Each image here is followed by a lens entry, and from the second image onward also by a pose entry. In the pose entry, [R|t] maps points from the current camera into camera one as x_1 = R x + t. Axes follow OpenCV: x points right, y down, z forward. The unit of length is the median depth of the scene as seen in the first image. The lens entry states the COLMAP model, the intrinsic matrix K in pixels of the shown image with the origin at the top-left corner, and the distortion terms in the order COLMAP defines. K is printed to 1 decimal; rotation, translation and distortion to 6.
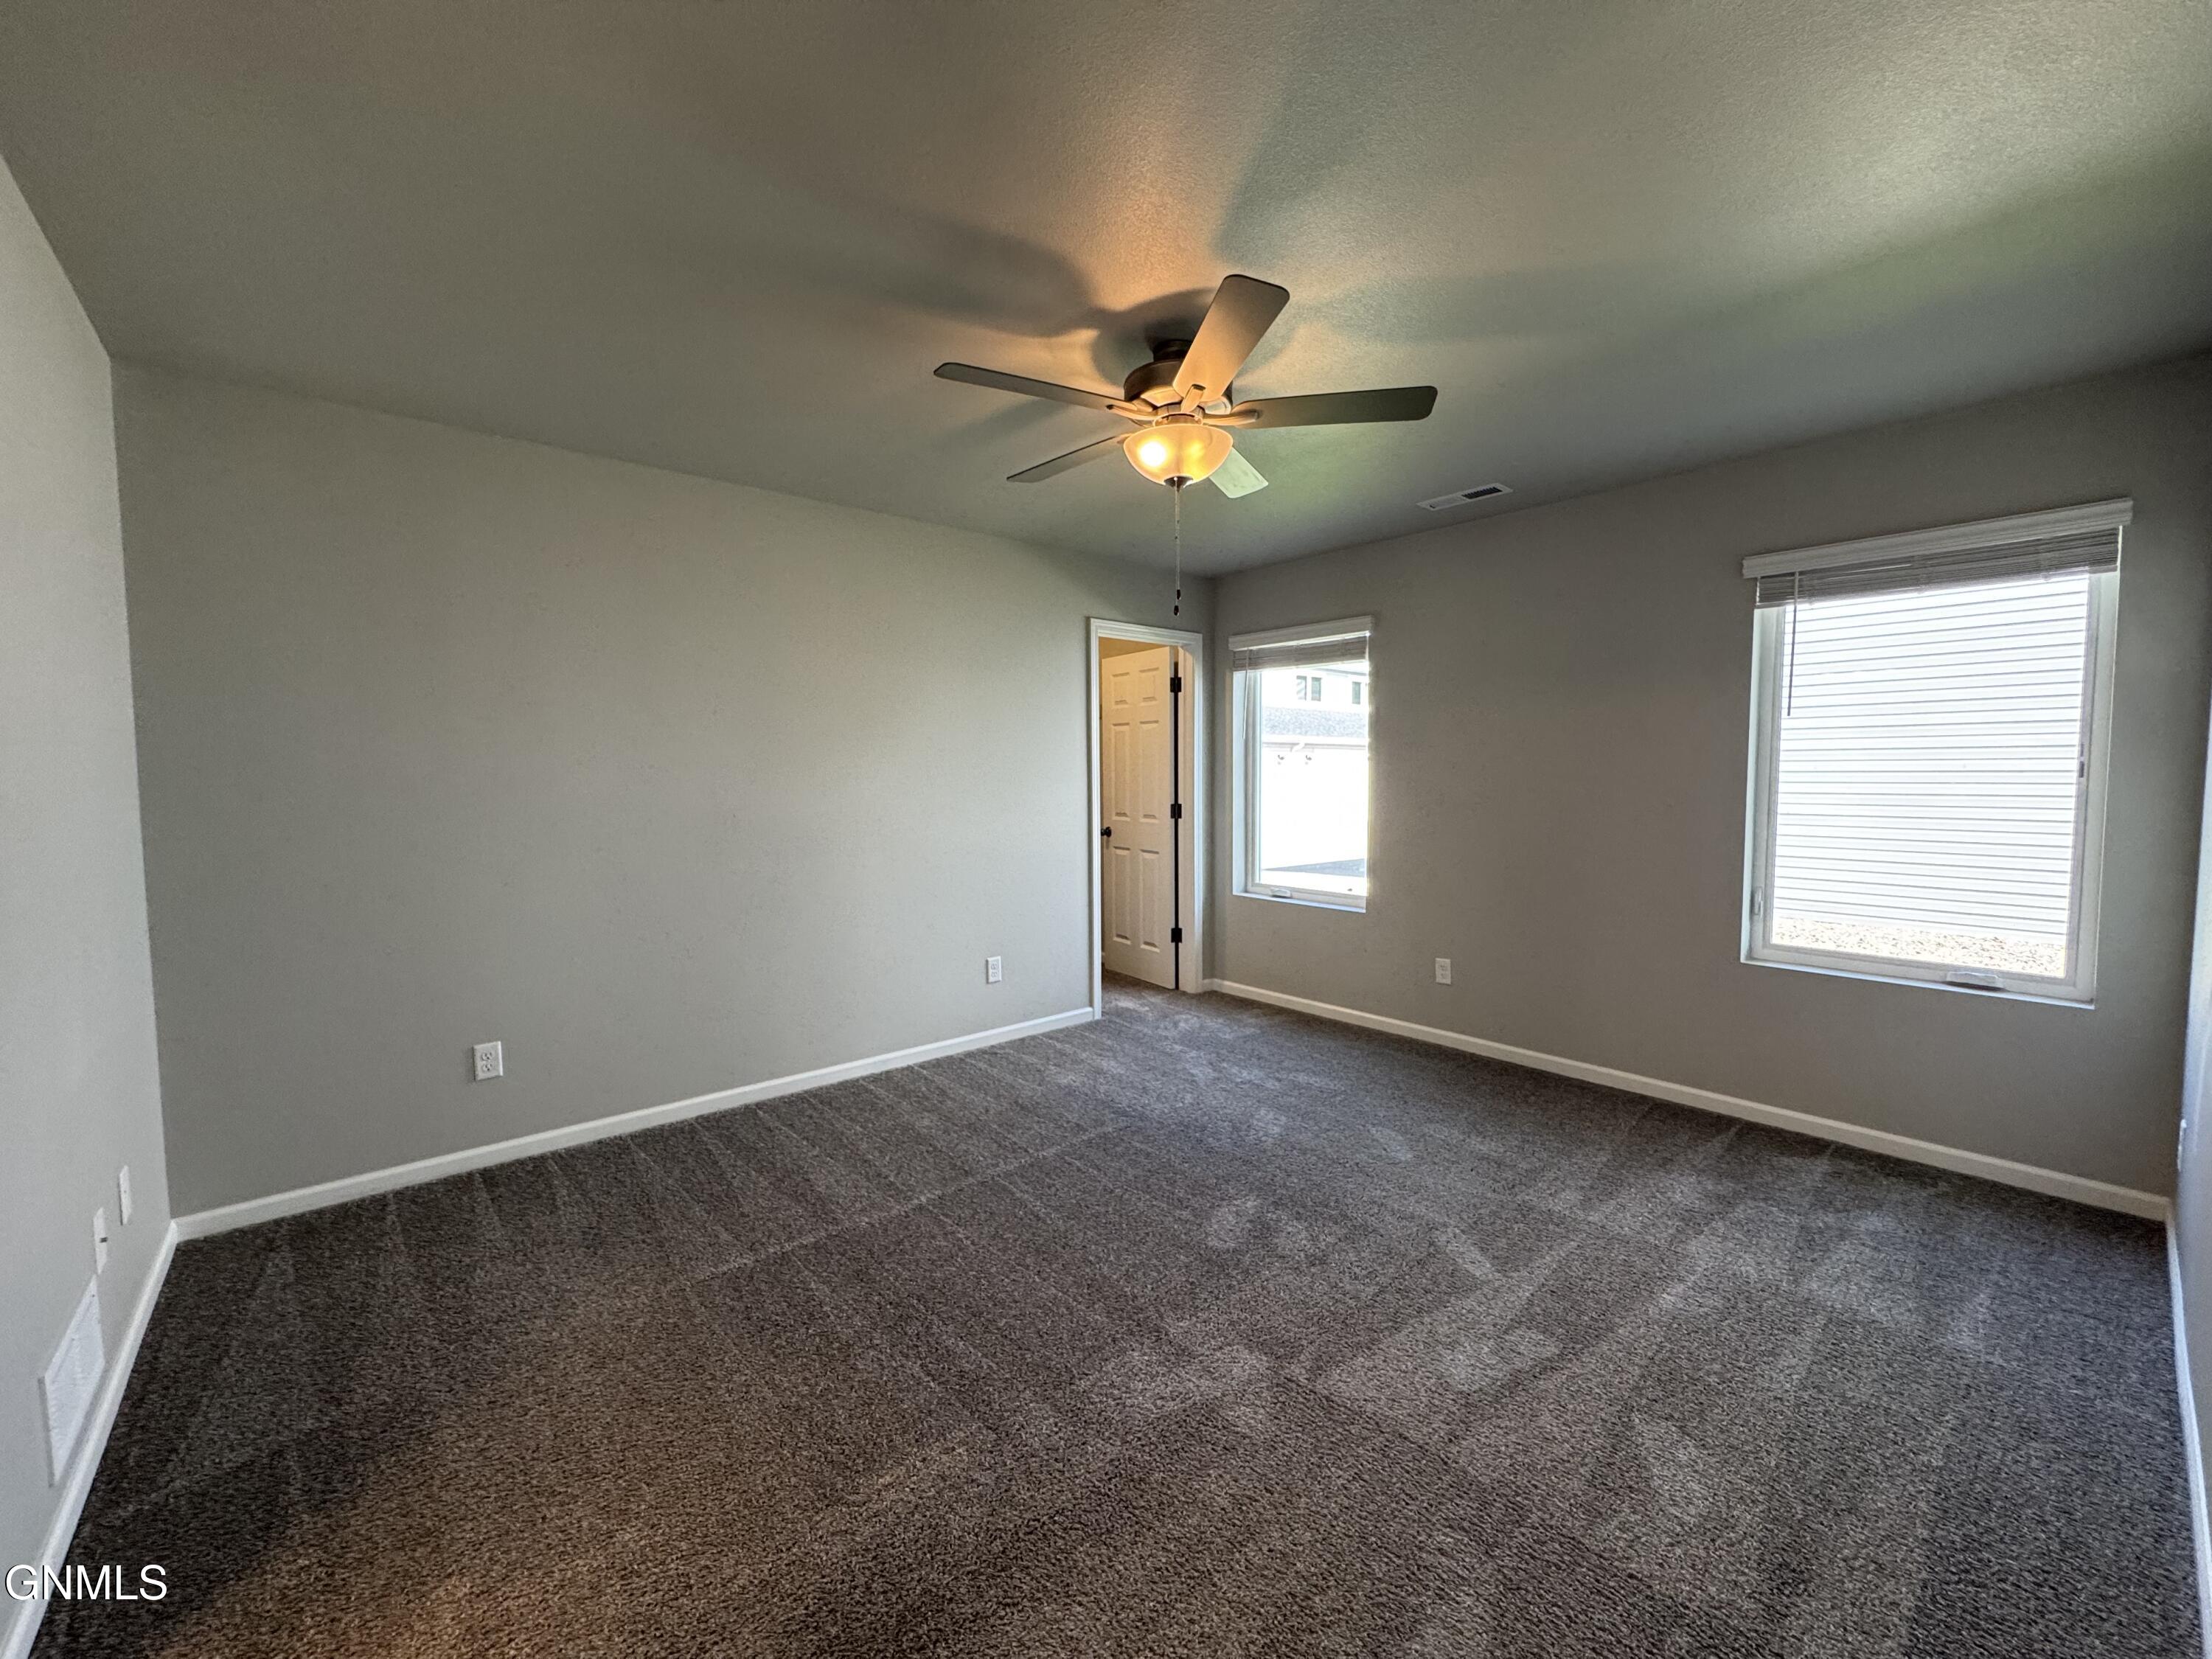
lens RADIAL K [[888.6, 0, 1113.2], [0, 888.6, 825.0], [0, 0, 1]] dist [-0.000728, -0.000023]
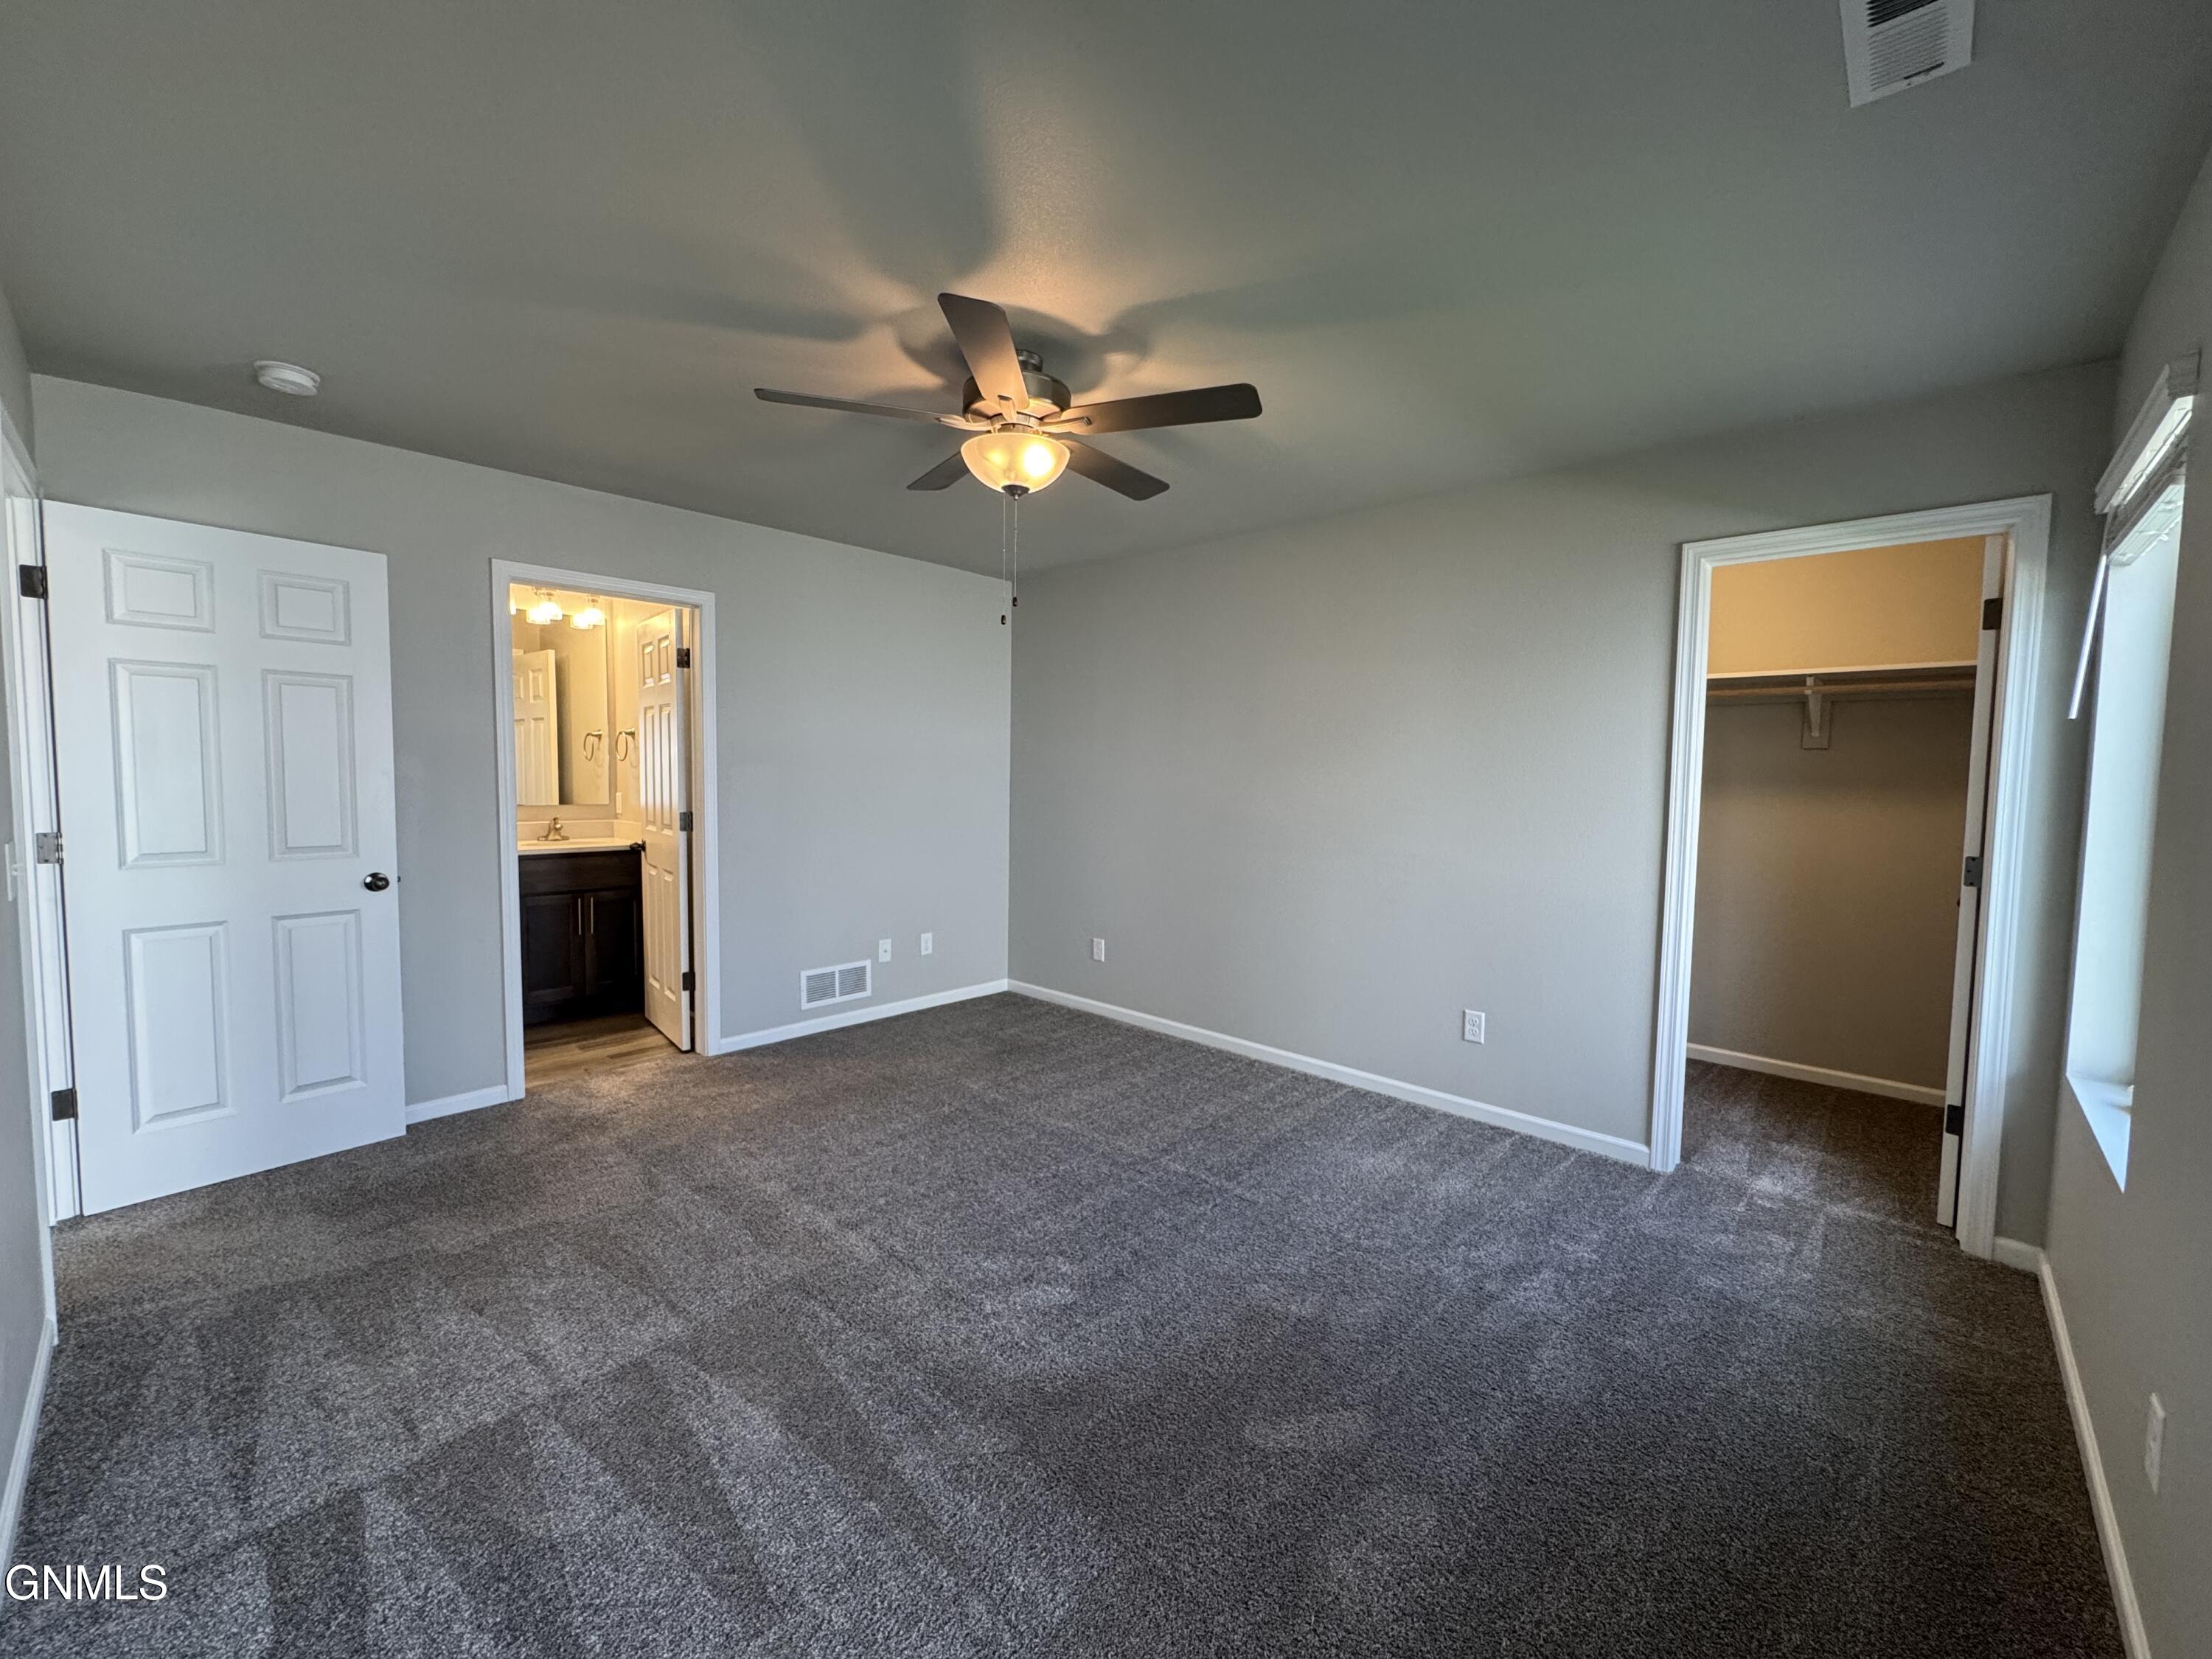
lens RADIAL K [[888.6, 0, 1113.2], [0, 888.6, 825.0], [0, 0, 1]] dist [-0.000728, -0.000023]
pose [[0.115053, 0.069551, -0.990922, 0.675574], [-0.080911, 0.994887, 0.060435, -0.044403], [0.990059, 0.073223, 0.120092, 0.626500]]
